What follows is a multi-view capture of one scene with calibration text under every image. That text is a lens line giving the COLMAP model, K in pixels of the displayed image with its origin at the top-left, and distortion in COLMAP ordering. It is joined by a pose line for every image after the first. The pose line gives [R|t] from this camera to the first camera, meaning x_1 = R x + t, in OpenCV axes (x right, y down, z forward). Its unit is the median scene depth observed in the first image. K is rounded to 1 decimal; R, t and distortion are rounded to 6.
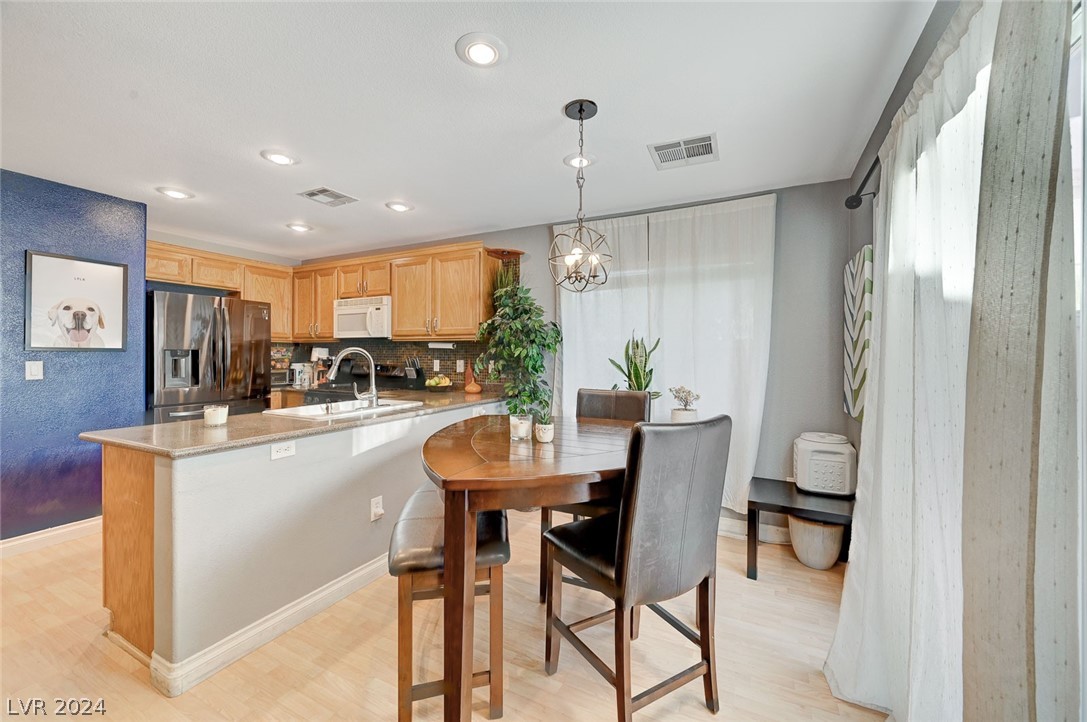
lens RADIAL K [[432.3, 0, 543.0], [0, 432.3, 353.7], [0, 0, 1]] dist [-0.001555, 0.000685]
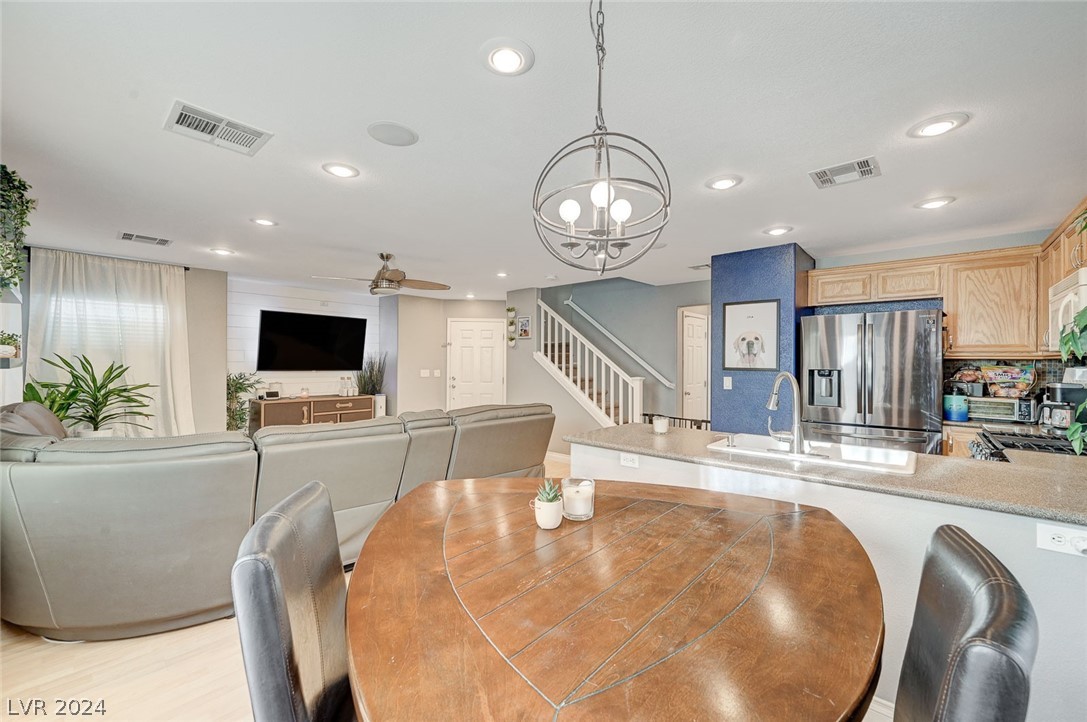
lens RADIAL K [[432.3, 0, 542.3], [0, 432.3, 360.9], [0, 0, 1]] dist [-0.001555, 0.000685]
pose [[-0.254030, -0.005325, -0.967182, 0.301153], [-0.005203, 0.999978, -0.004139, -0.019998], [0.967182, 0.003981, -0.254052, 0.540205]]
